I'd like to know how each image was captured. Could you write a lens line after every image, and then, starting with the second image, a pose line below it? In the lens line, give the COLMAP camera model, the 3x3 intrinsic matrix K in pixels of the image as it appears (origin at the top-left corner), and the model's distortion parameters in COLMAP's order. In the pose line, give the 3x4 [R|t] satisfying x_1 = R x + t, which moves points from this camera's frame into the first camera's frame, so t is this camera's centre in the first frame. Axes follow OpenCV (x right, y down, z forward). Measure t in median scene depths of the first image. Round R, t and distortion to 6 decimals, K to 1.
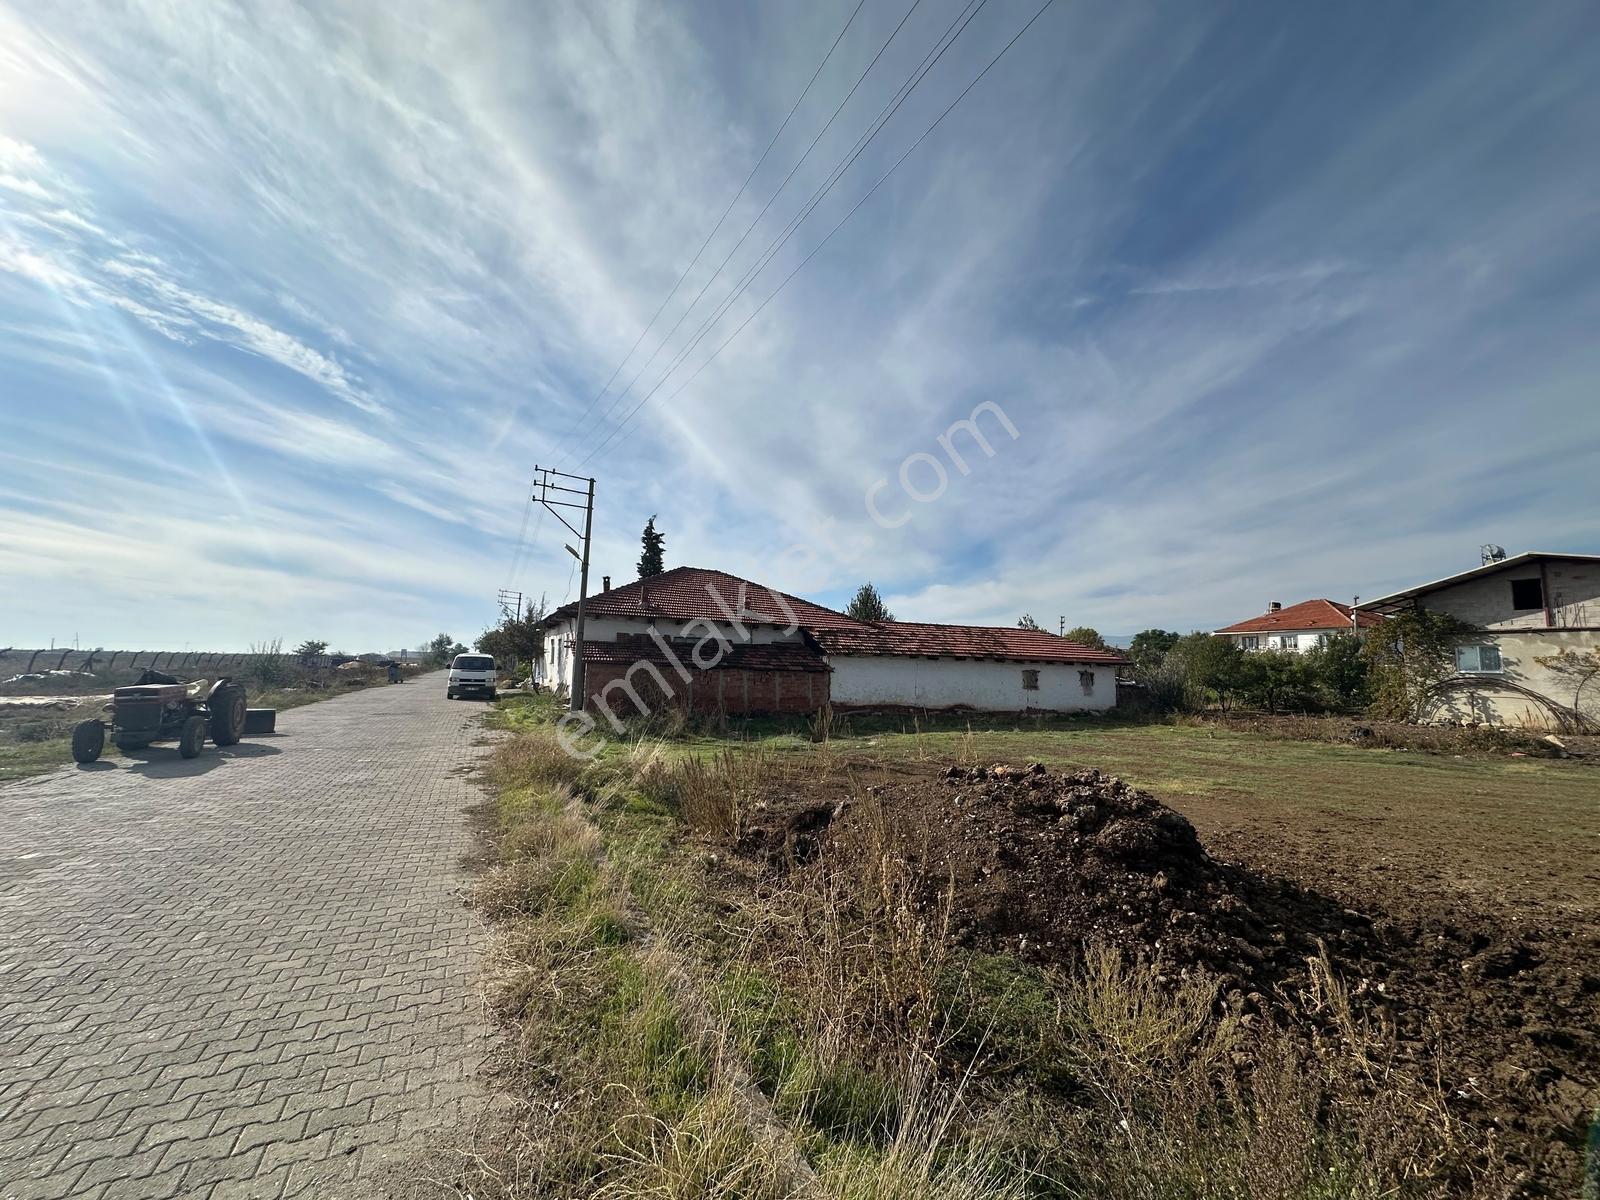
lens RADIAL K [[635.0, 0, 802.0], [0, 635.0, 600.7], [0, 0, 1]] dist [-0.001899, 0.000136]
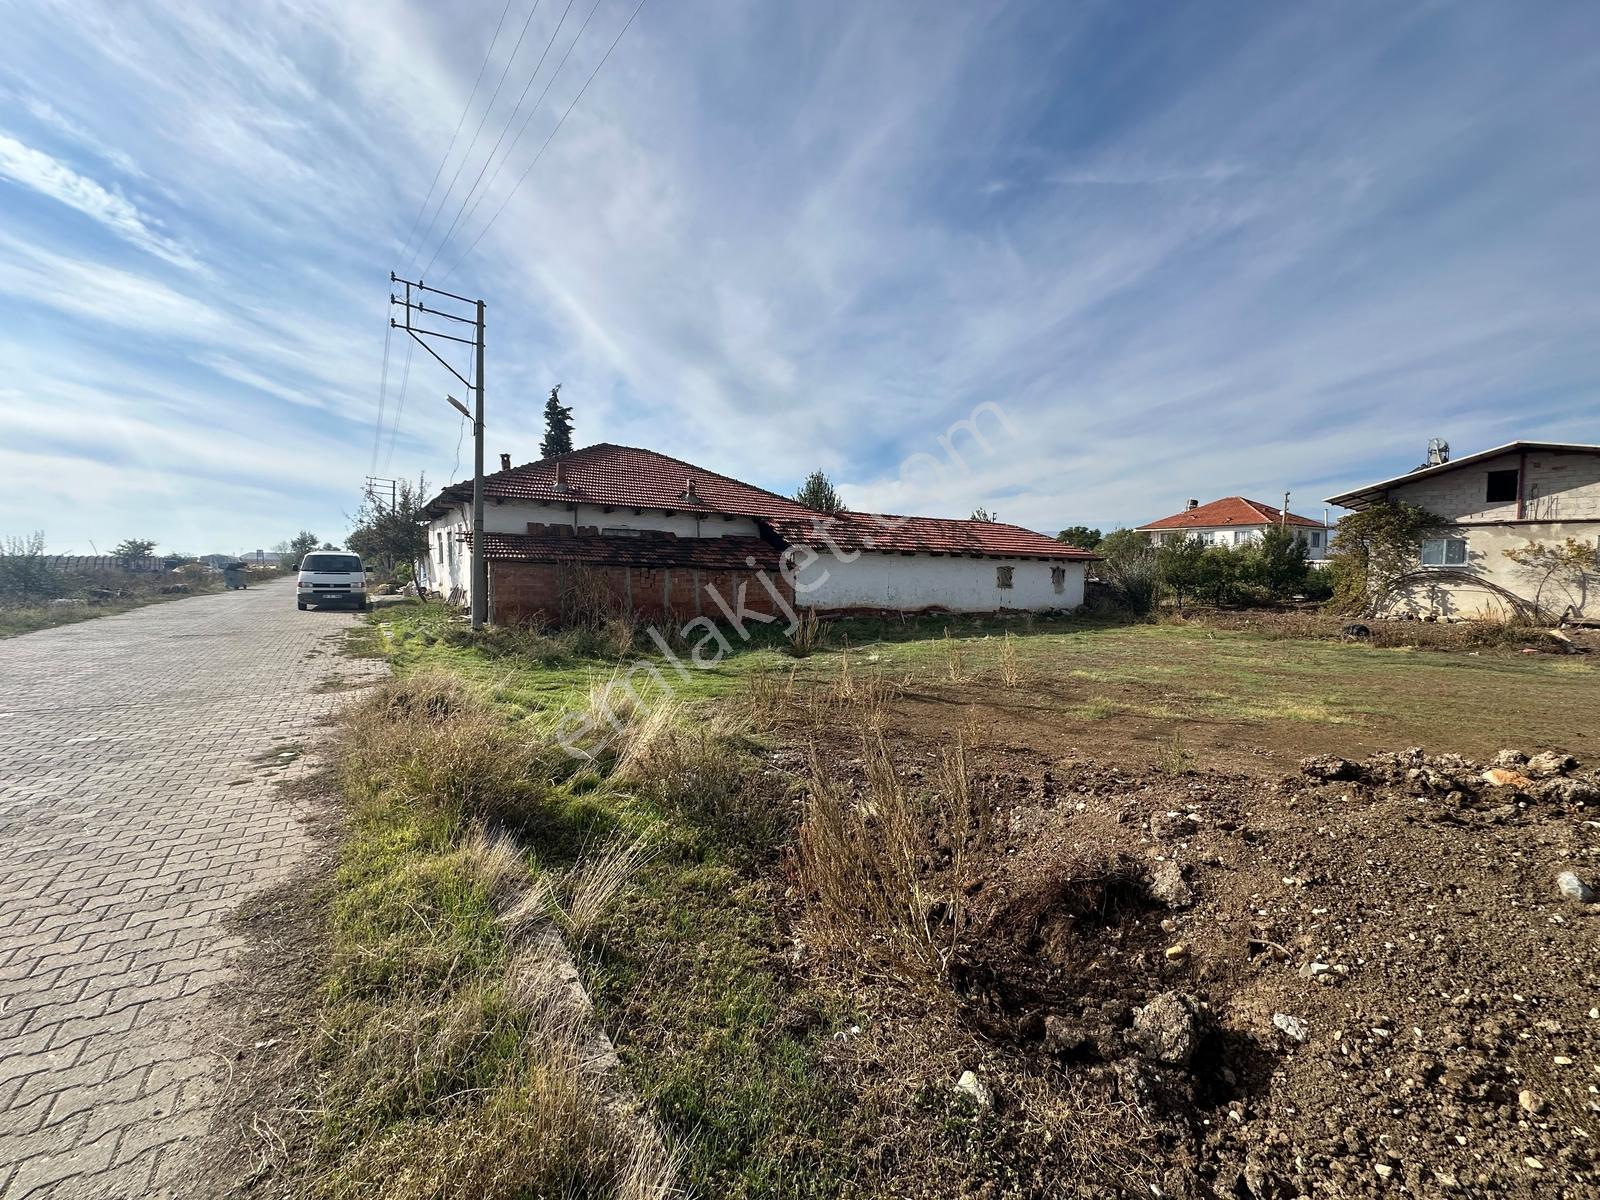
lens RADIAL K [[635.0, 0, 802.0], [0, 635.0, 600.7], [0, 0, 1]] dist [-0.001899, 0.000136]
pose [[0.989389, -0.015433, 0.144469, -0.064640], [-0.007550, 0.987539, 0.157195, 0.017794], [-0.145094, -0.156617, 0.976944, 0.159019]]
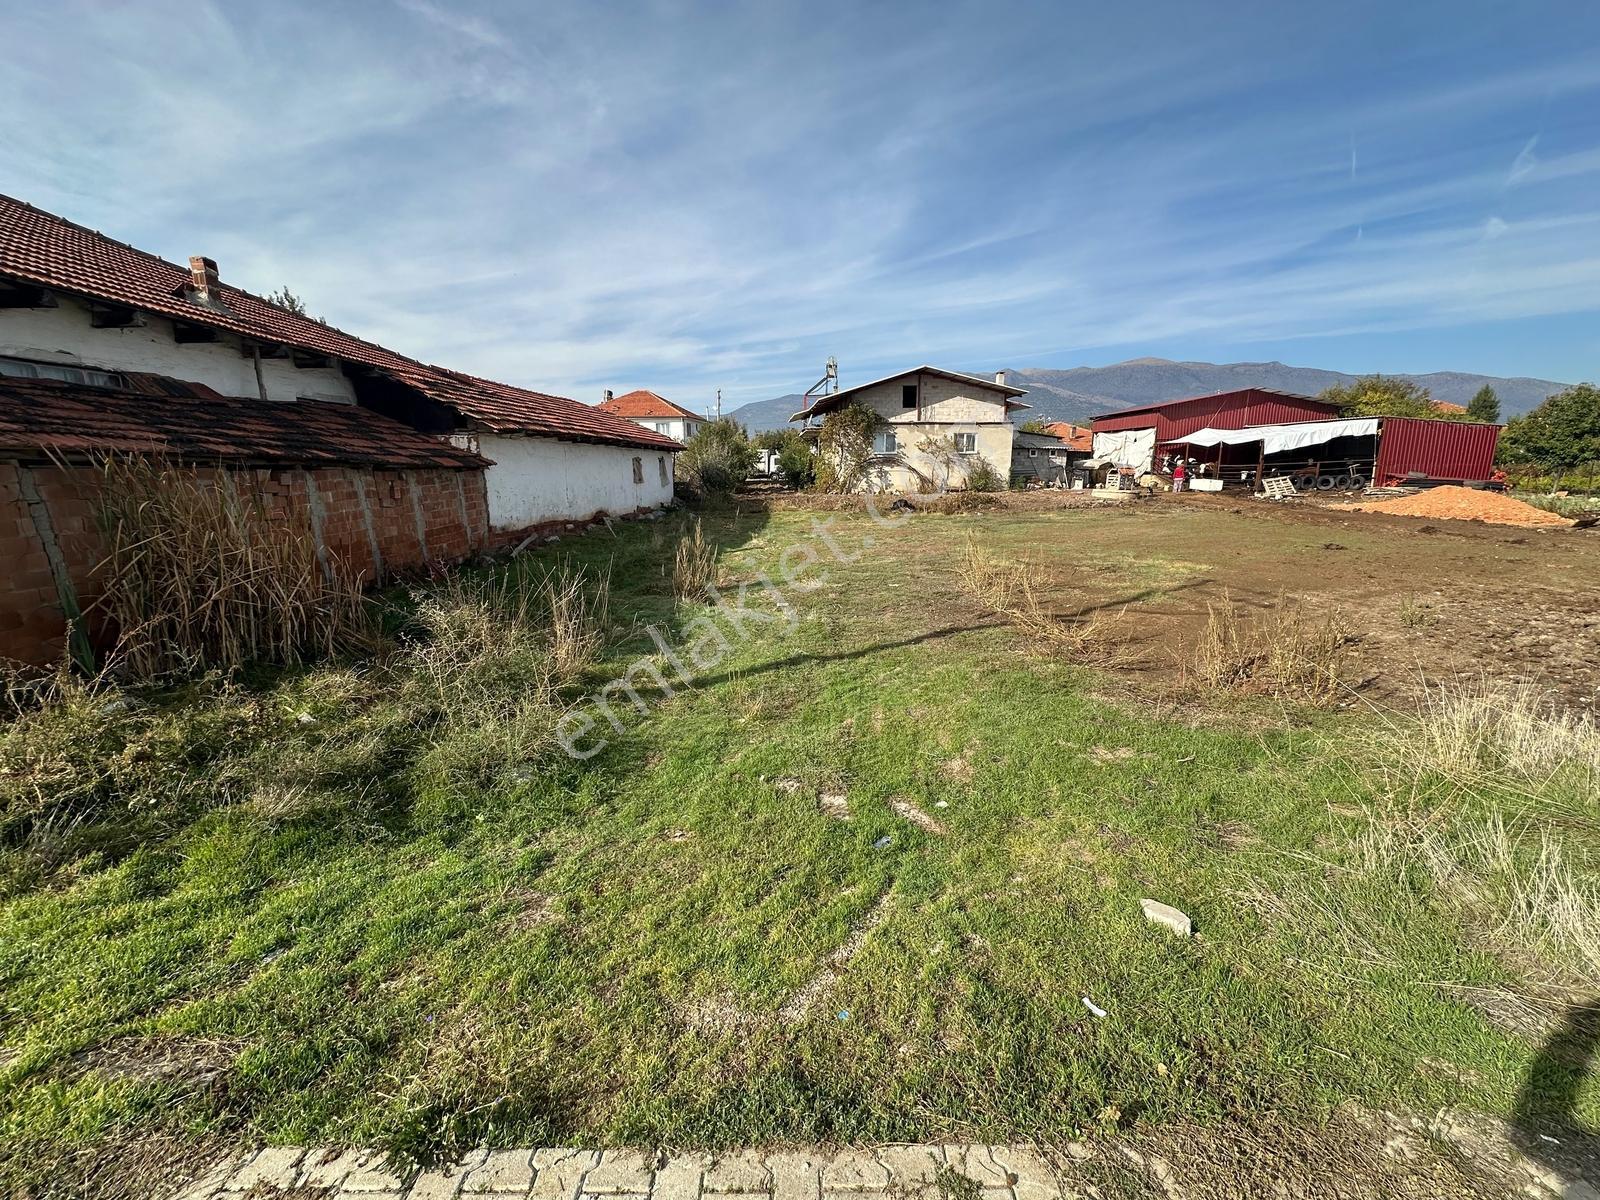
lens RADIAL K [[635.0, 0, 802.0], [0, 635.0, 600.7], [0, 0, 1]] dist [-0.001899, 0.000136]
pose [[0.430673, -0.215953, 0.876291, -0.286397], [-0.079864, 0.958022, 0.275346, 0.050973], [-0.898968, -0.188568, 0.395347, 0.521562]]
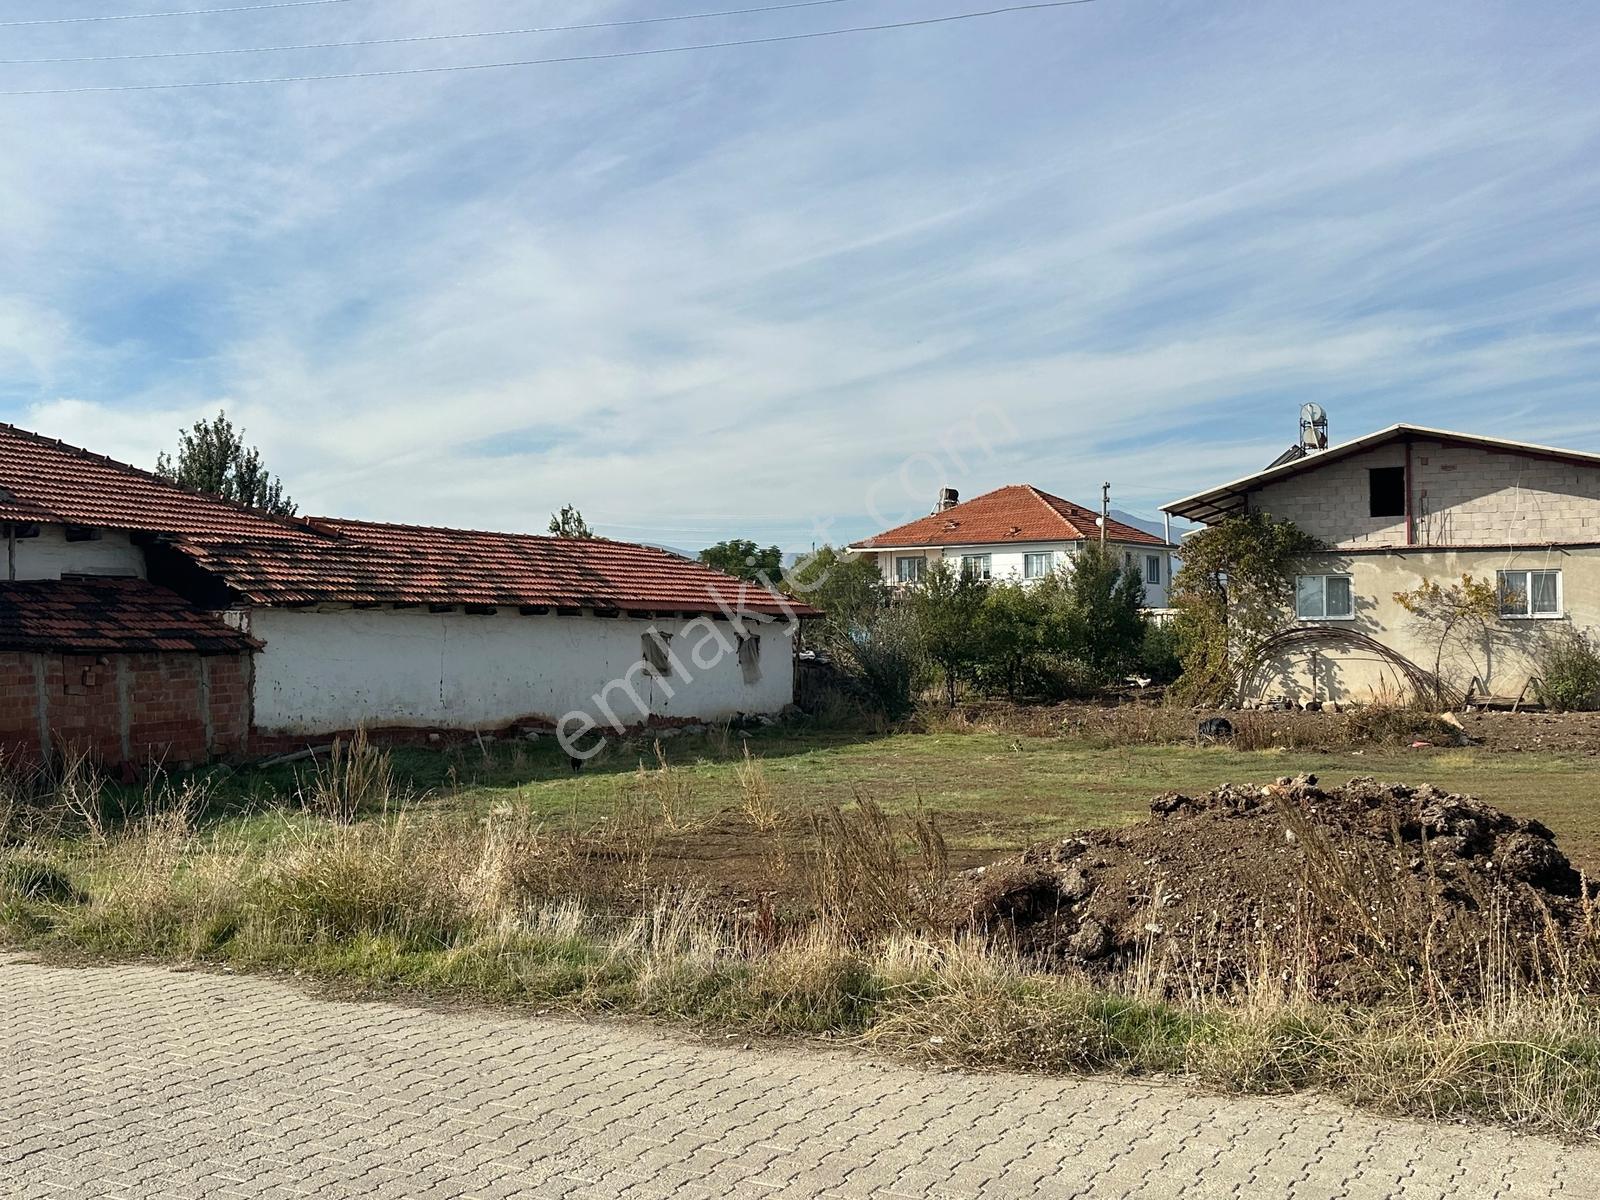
lens RADIAL K [[1644.2, 0, 793.2], [0, 1644.2, 580.2], [0, 0, 1]] dist [0.178042, -0.315817]
pose [[0.819999, -0.007197, 0.572319, -0.249516], [-0.035043, 0.997414, 0.062751, -0.005810], [-0.571291, -0.071512, 0.817626, -0.013136]]
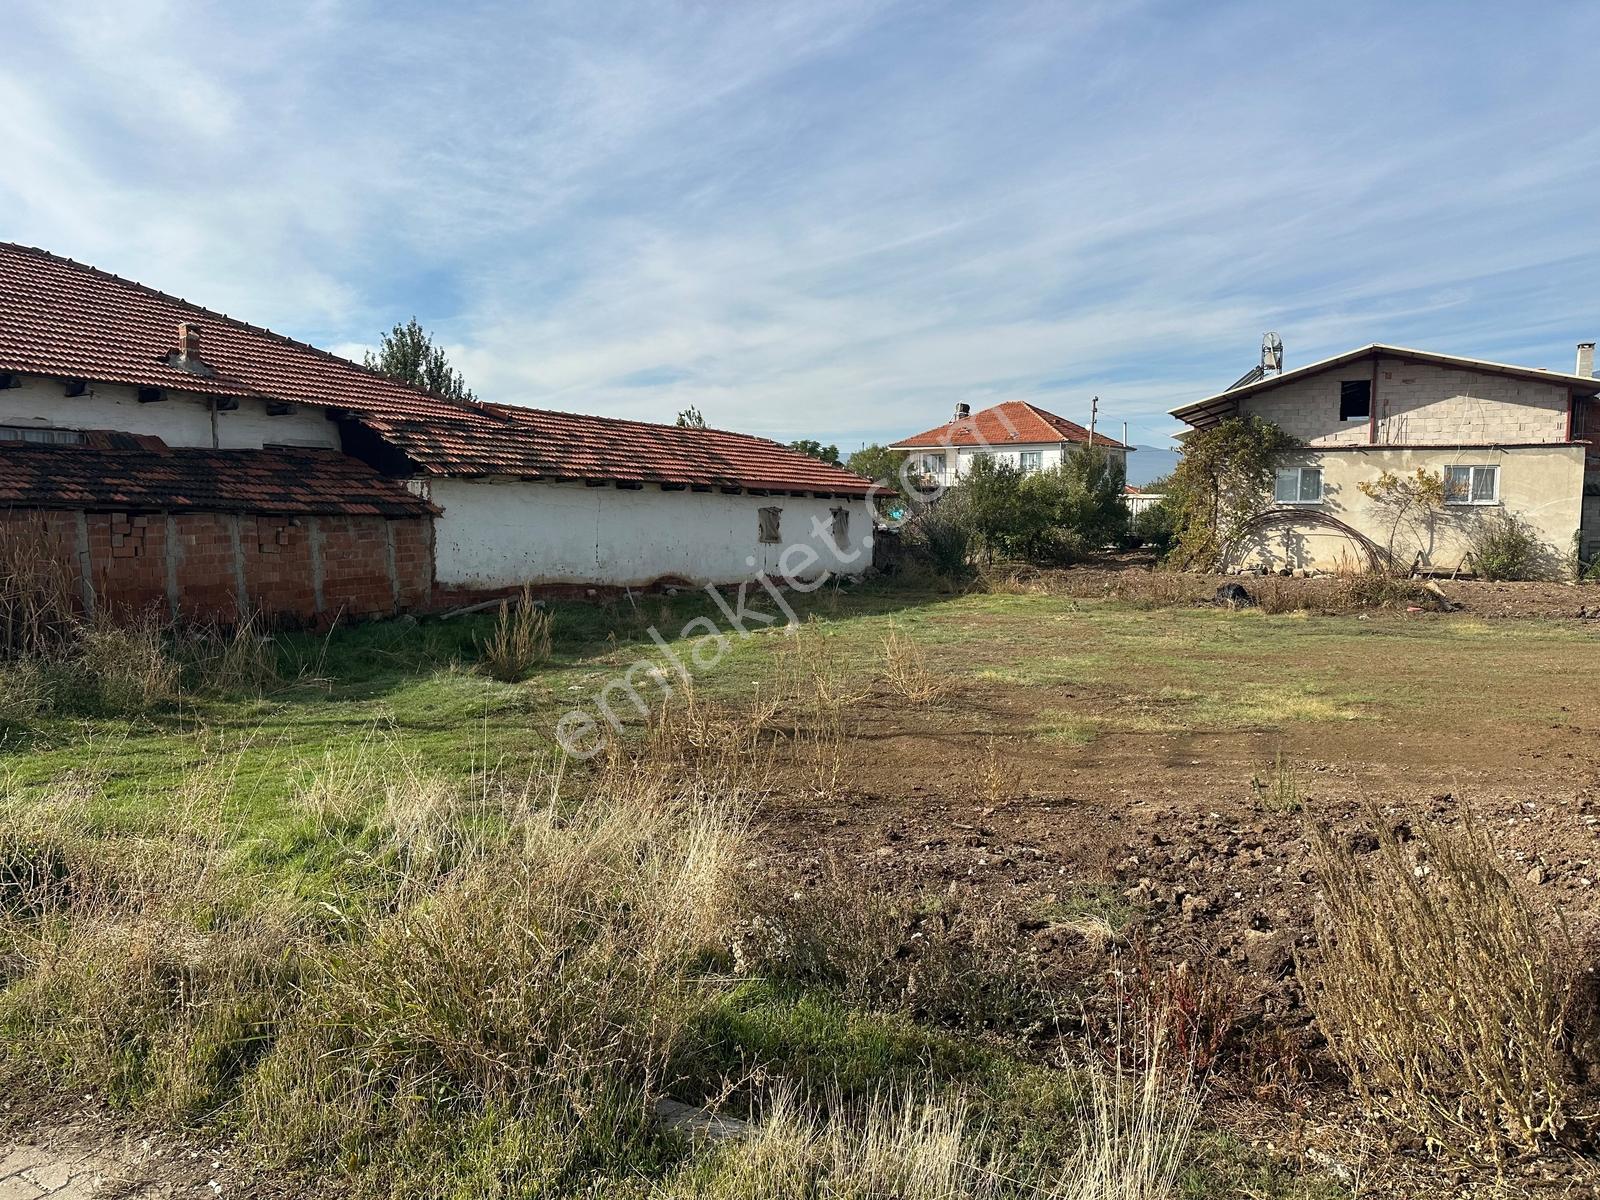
lens RADIAL K [[1106.9, 0, 811.2], [0, 1106.9, 592.7], [0, 0, 1]] dist [0.100574, -0.136549]
pose [[0.827745, -0.054789, 0.558424, -0.162820], [-0.049817, 0.984115, 0.170398, 0.017875], [-0.558889, -0.168865, 0.811867, 0.203033]]
